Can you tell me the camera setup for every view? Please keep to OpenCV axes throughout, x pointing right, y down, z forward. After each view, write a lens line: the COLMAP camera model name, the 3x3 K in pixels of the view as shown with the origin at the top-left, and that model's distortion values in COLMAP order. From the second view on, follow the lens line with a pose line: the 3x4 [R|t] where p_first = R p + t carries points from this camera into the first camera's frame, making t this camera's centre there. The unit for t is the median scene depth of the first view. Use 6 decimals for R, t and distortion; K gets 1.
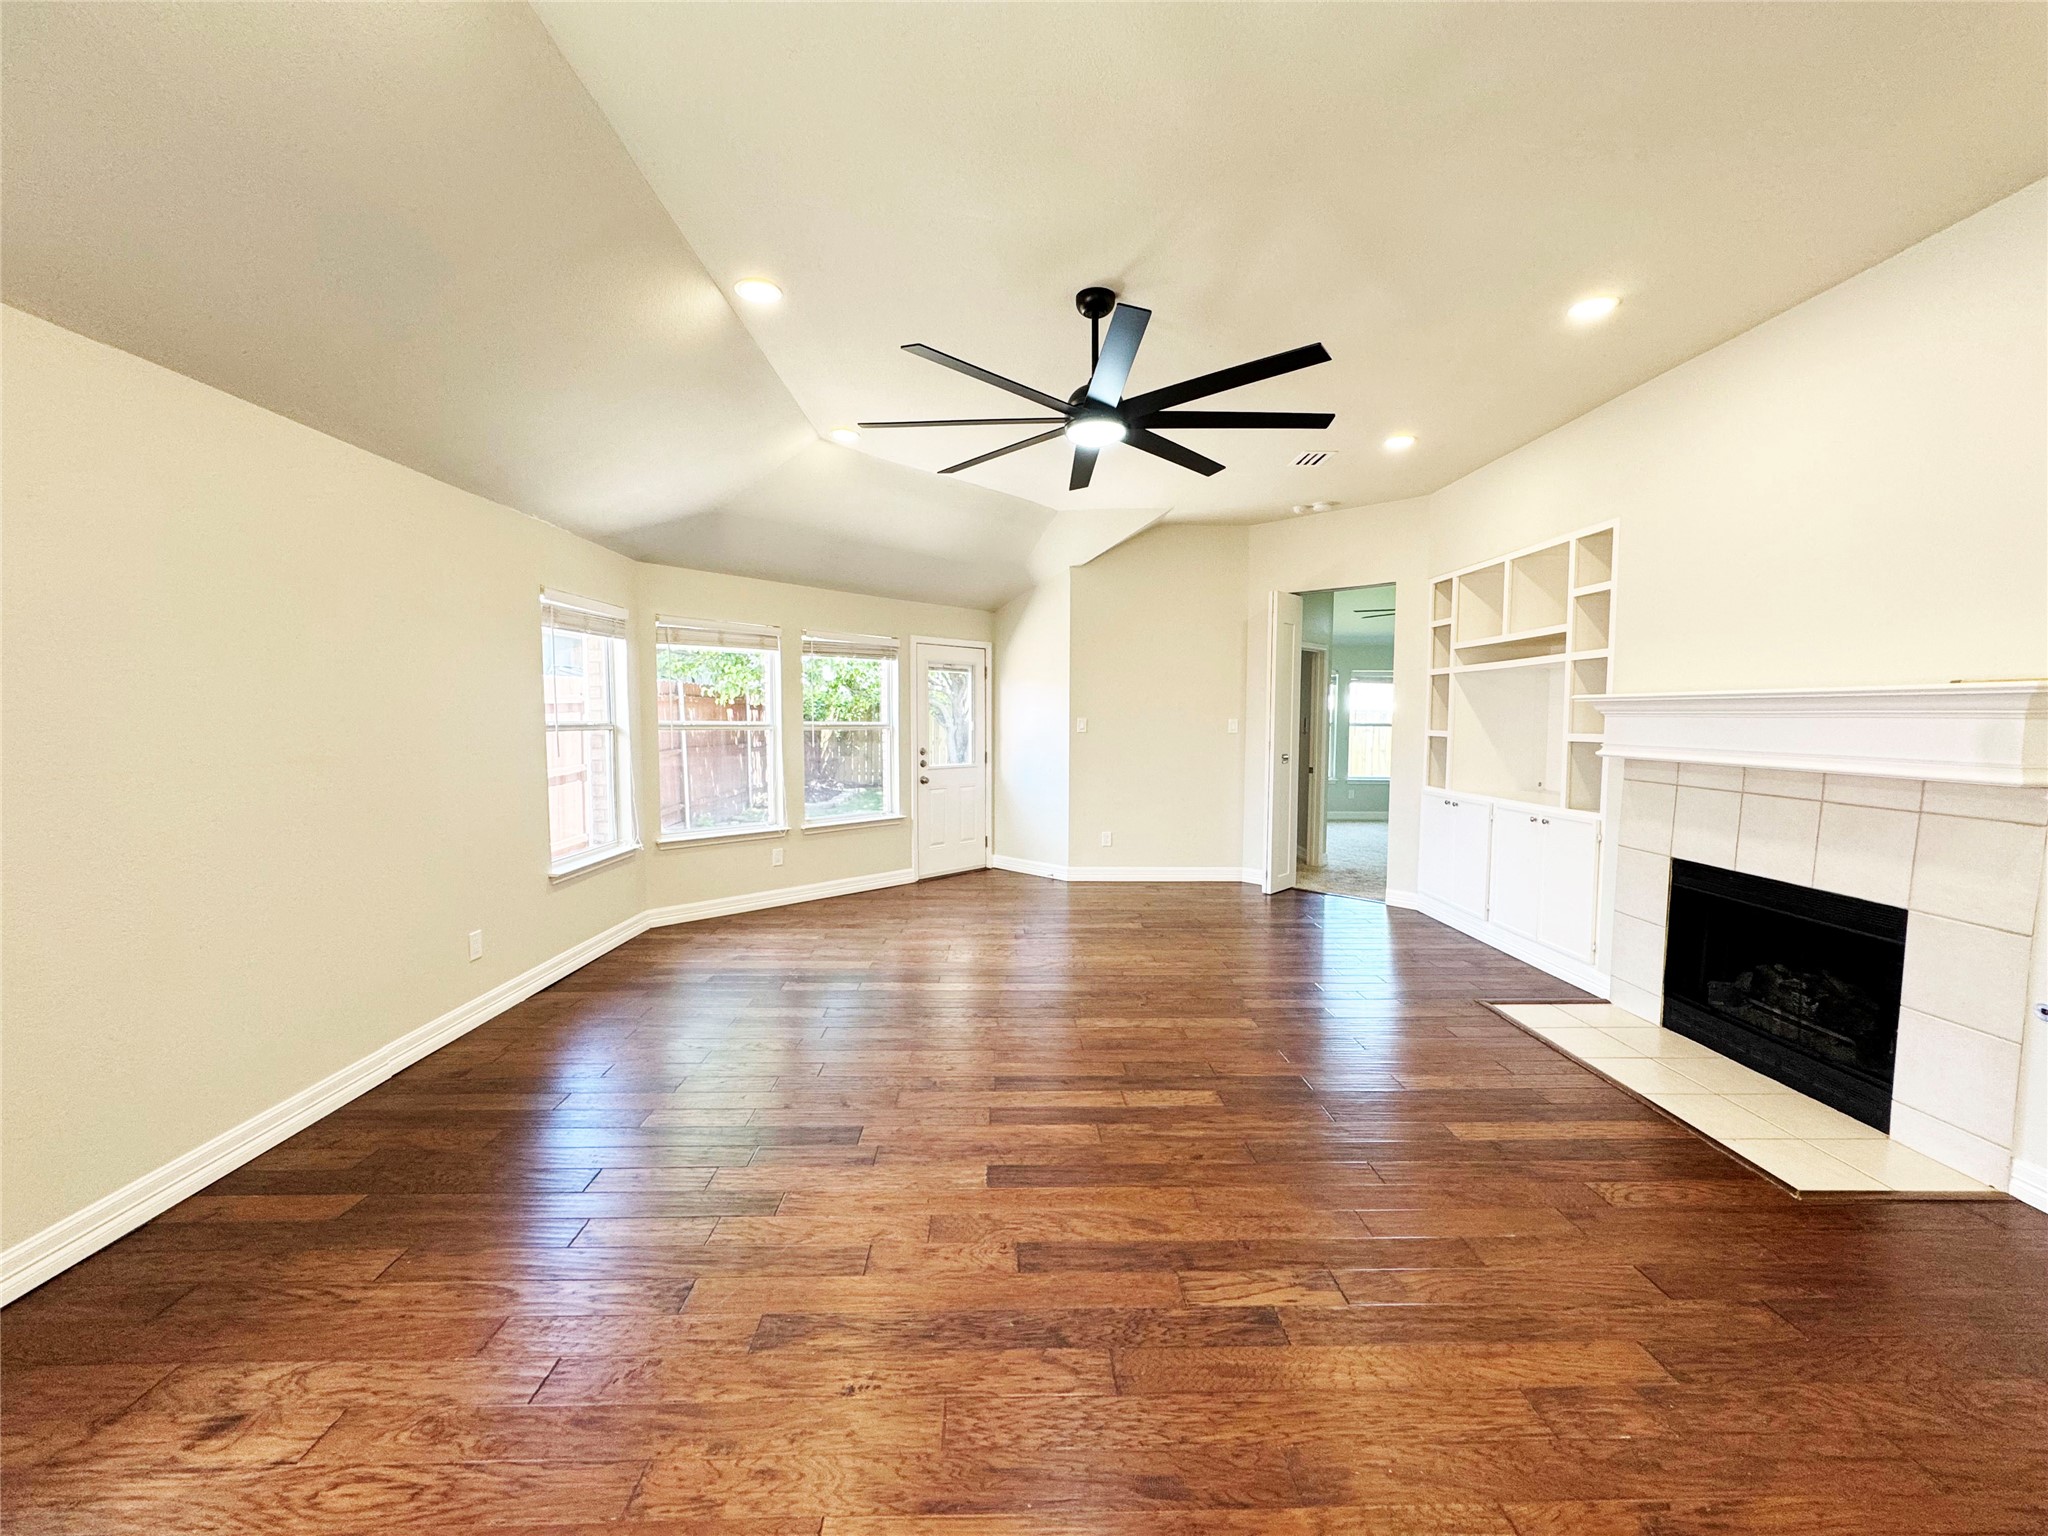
lens RADIAL K [[815.0, 0, 1021.4], [0, 815.0, 764.2], [0, 0, 1]] dist [-0.004855, 0.001662]
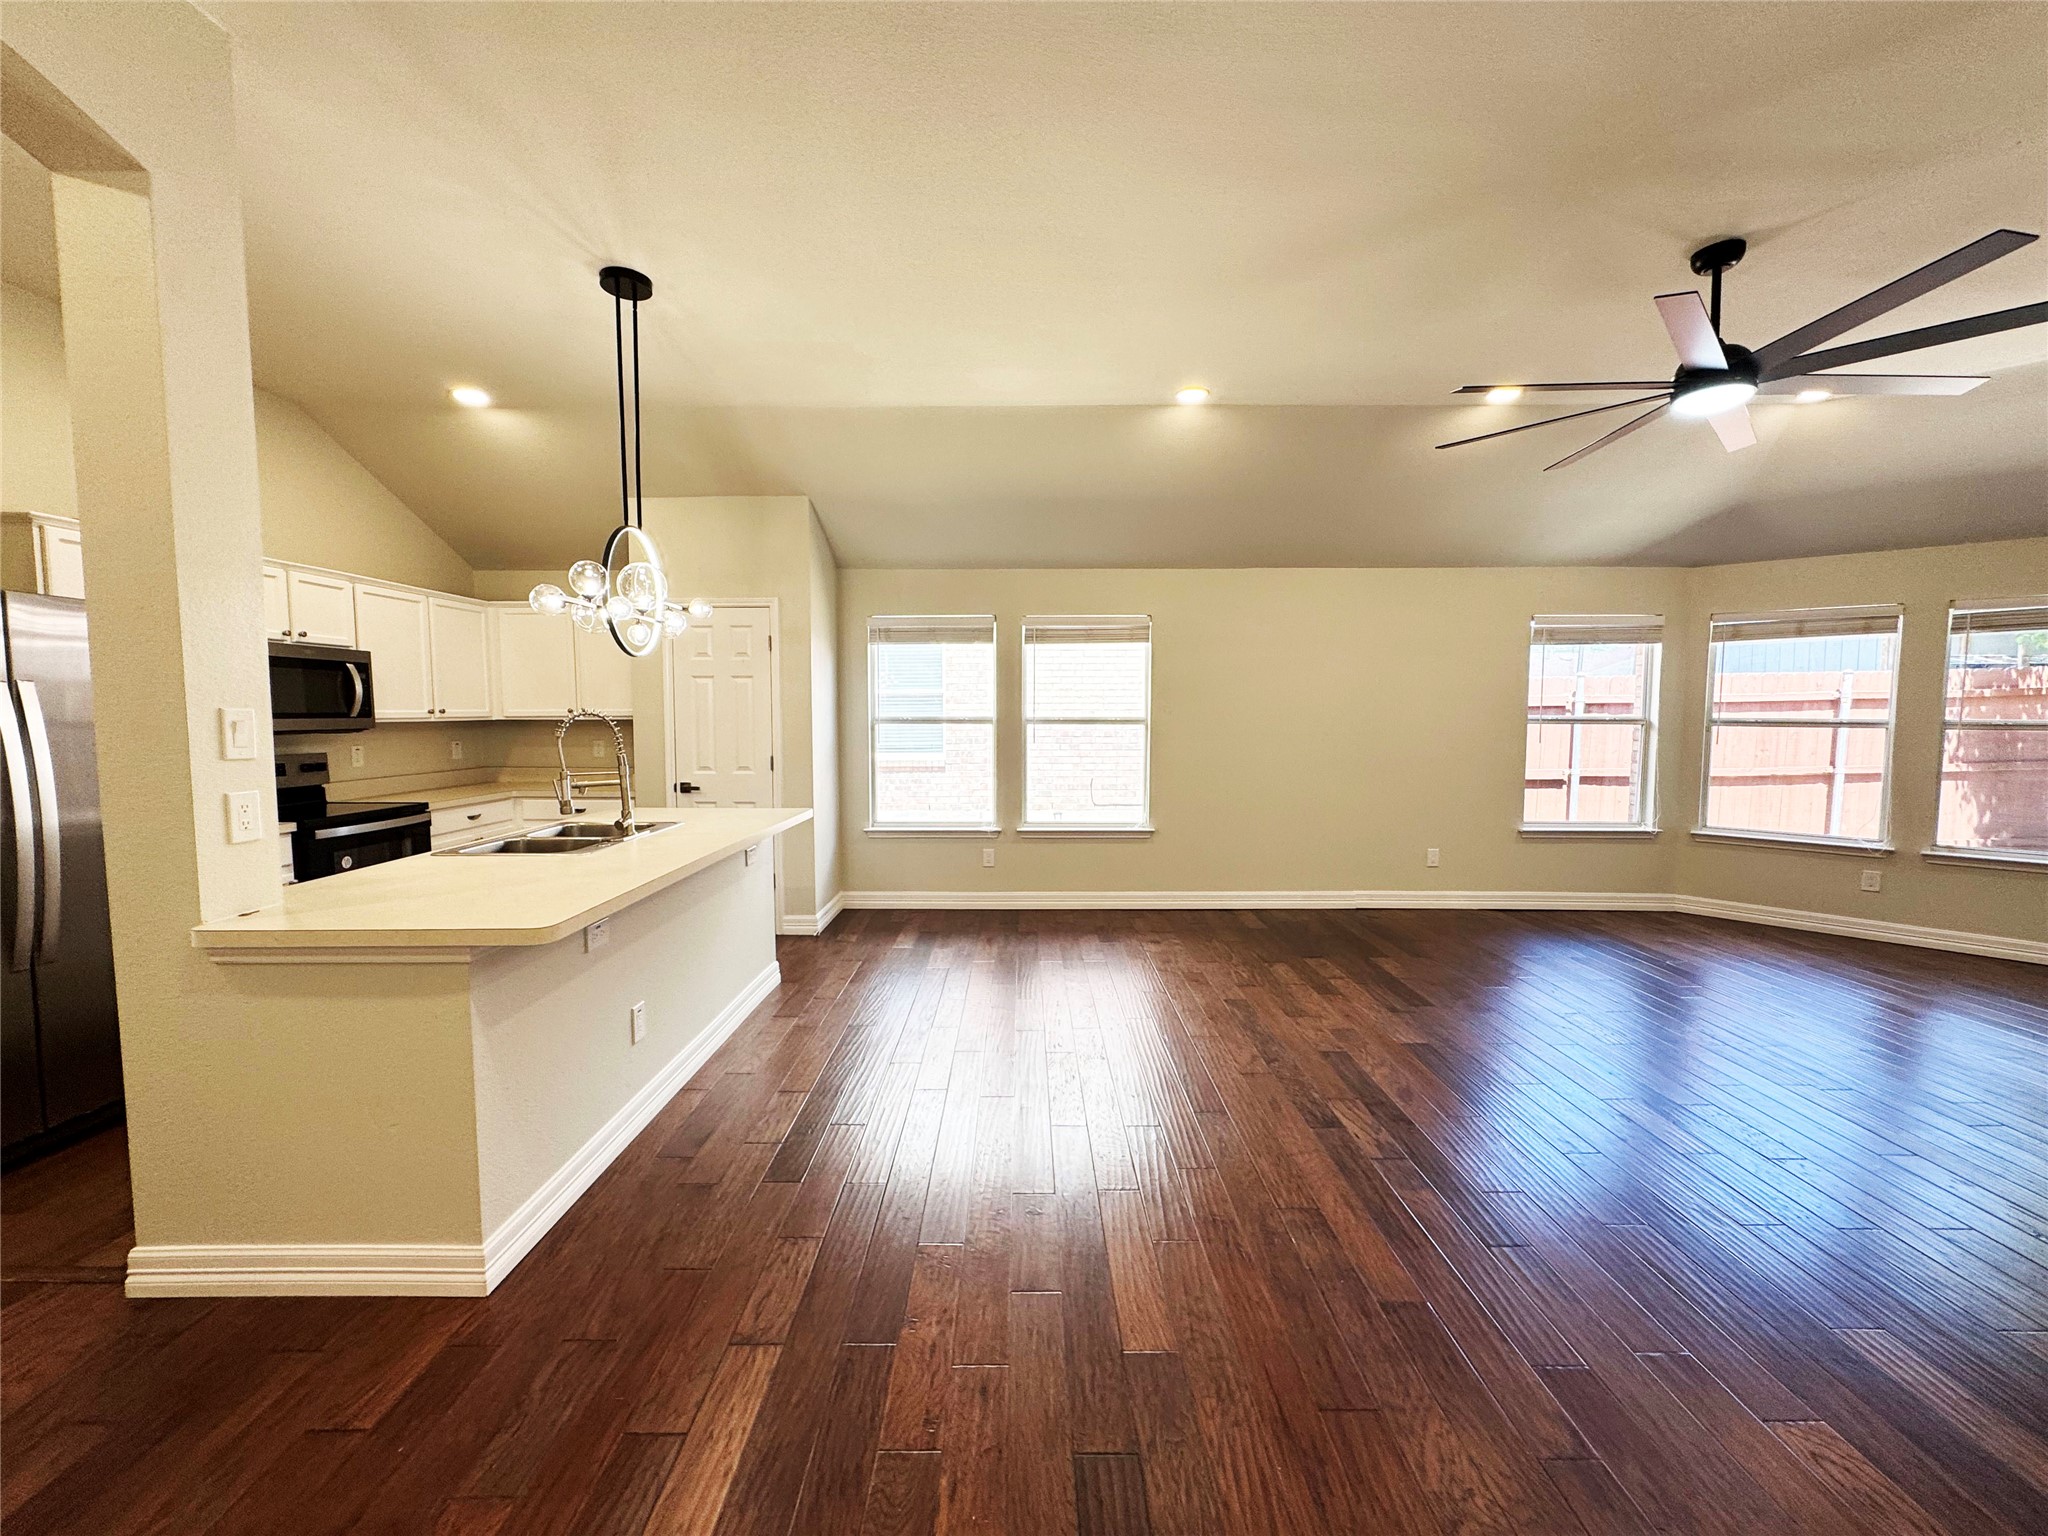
lens RADIAL K [[815.0, 0, 1026.6], [0, 815.0, 769.1], [0, 0, 1]] dist [-0.004855, 0.001662]
pose [[-0.022636, 0.065742, -0.997580, 0.752754], [-0.061933, 0.995827, 0.067032, -0.003745], [0.997824, 0.063300, -0.018470, 0.196866]]
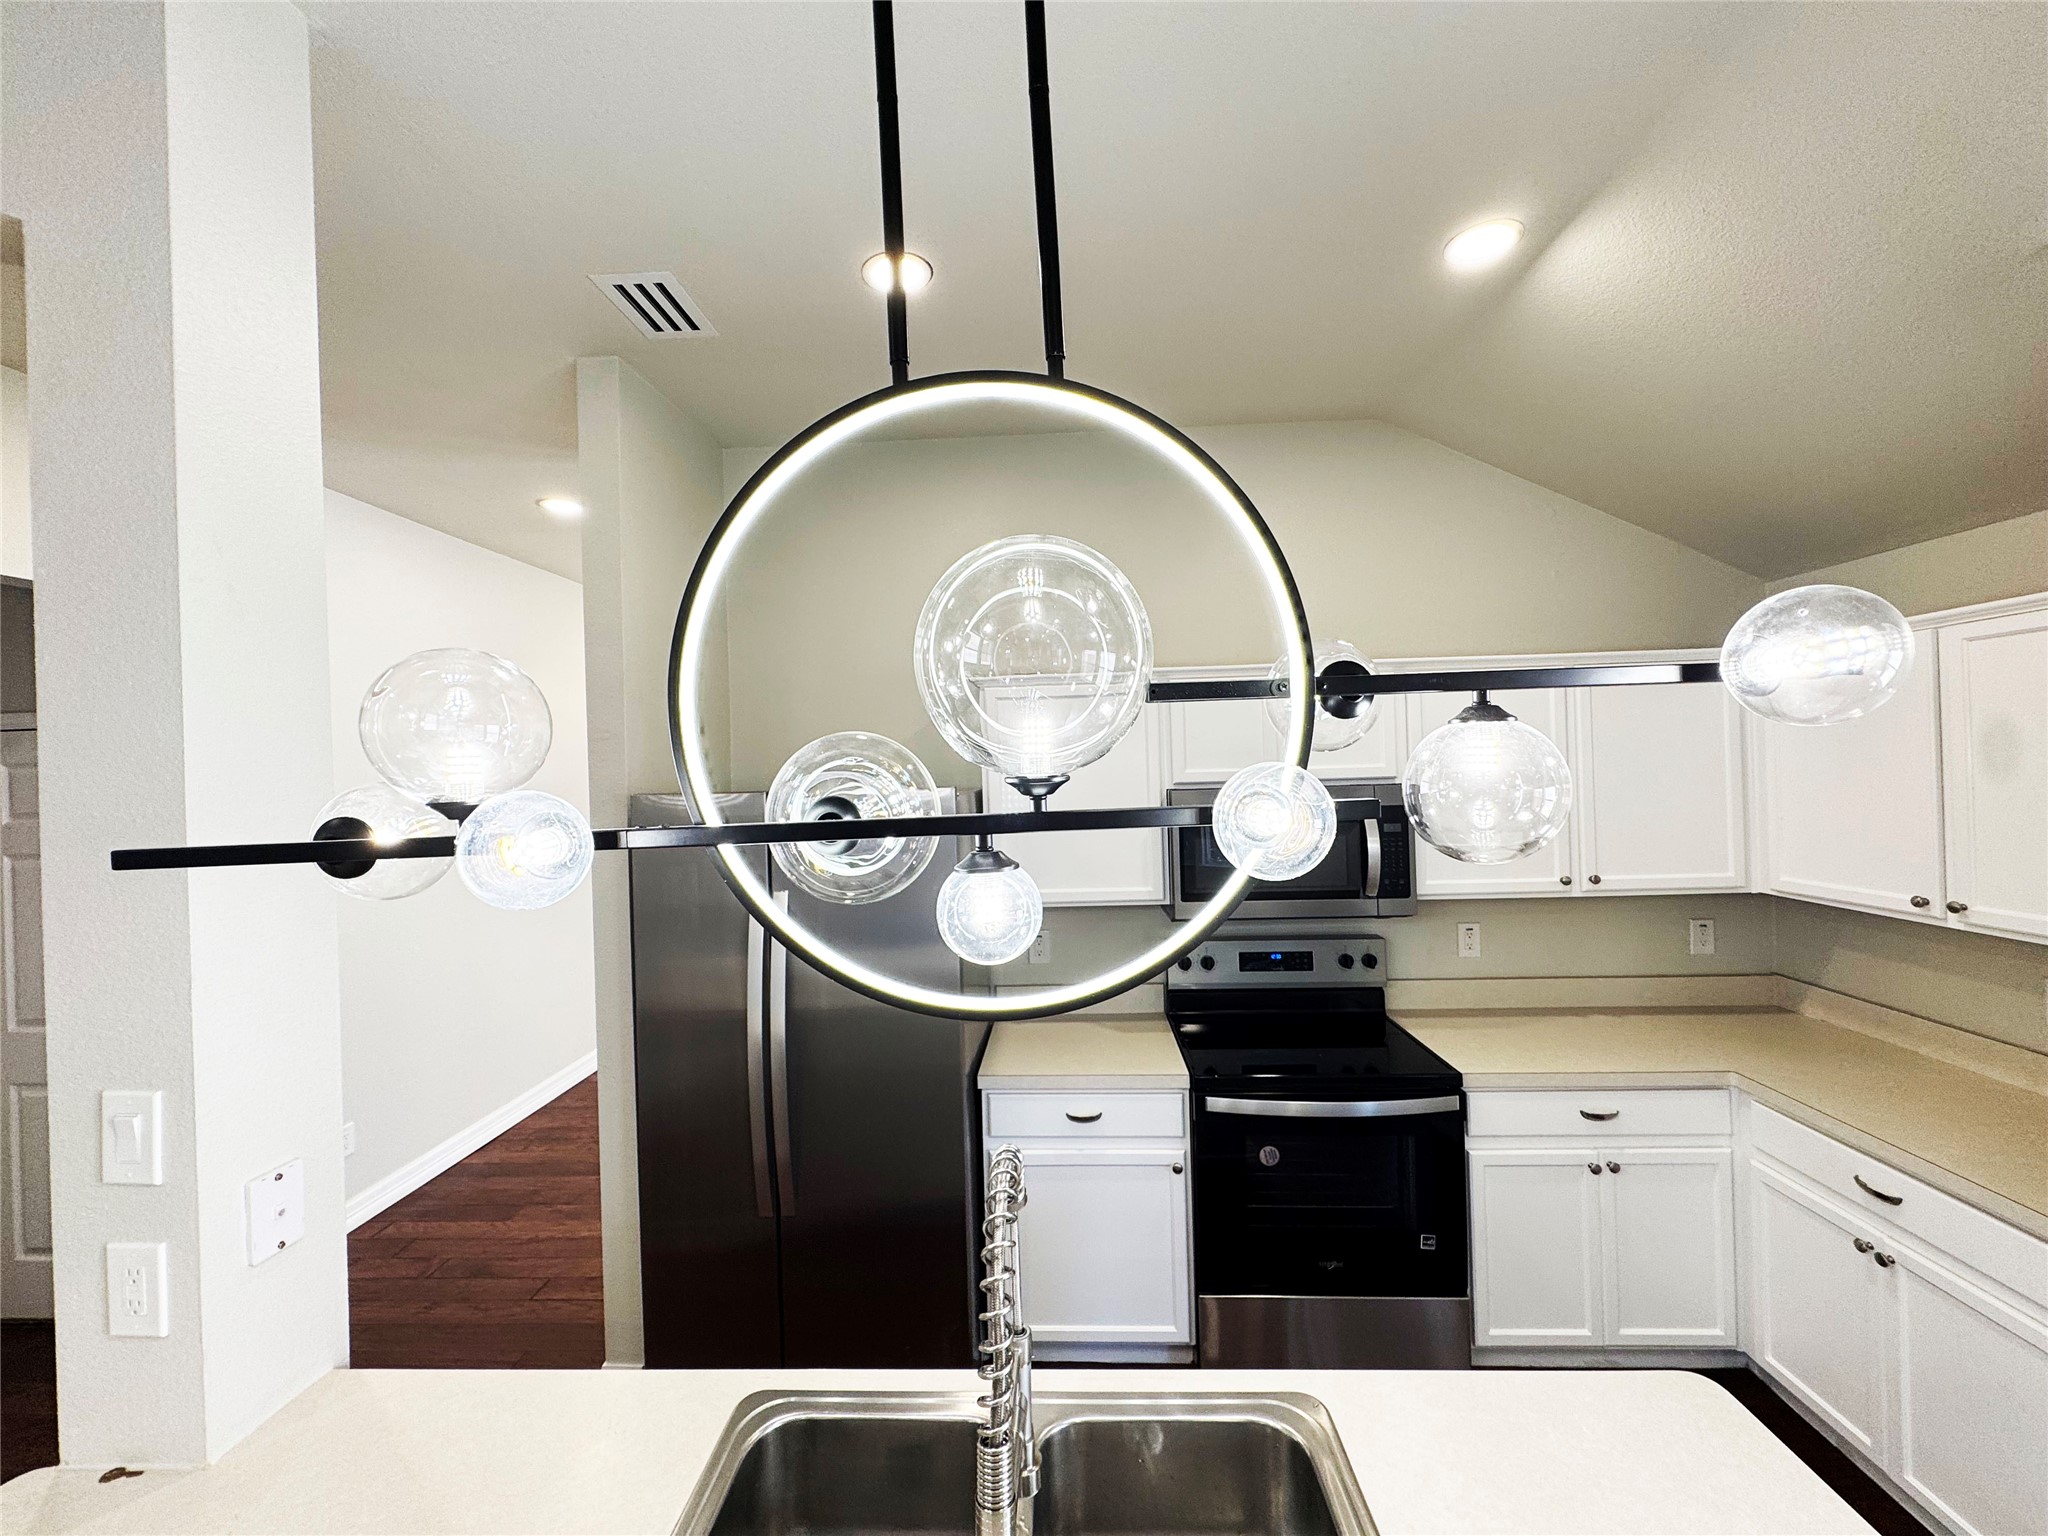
lens RADIAL K [[815.0, 0, 1023.4], [0, 815.0, 767.7], [0, 0, 1]] dist [-0.004855, 0.001662]
pose [[-0.997680, 0.023460, 0.063902, 0.014640], [0.027472, 0.997657, 0.062649, -0.087106], [-0.062282, 0.064259, -0.995988, -0.029417]]
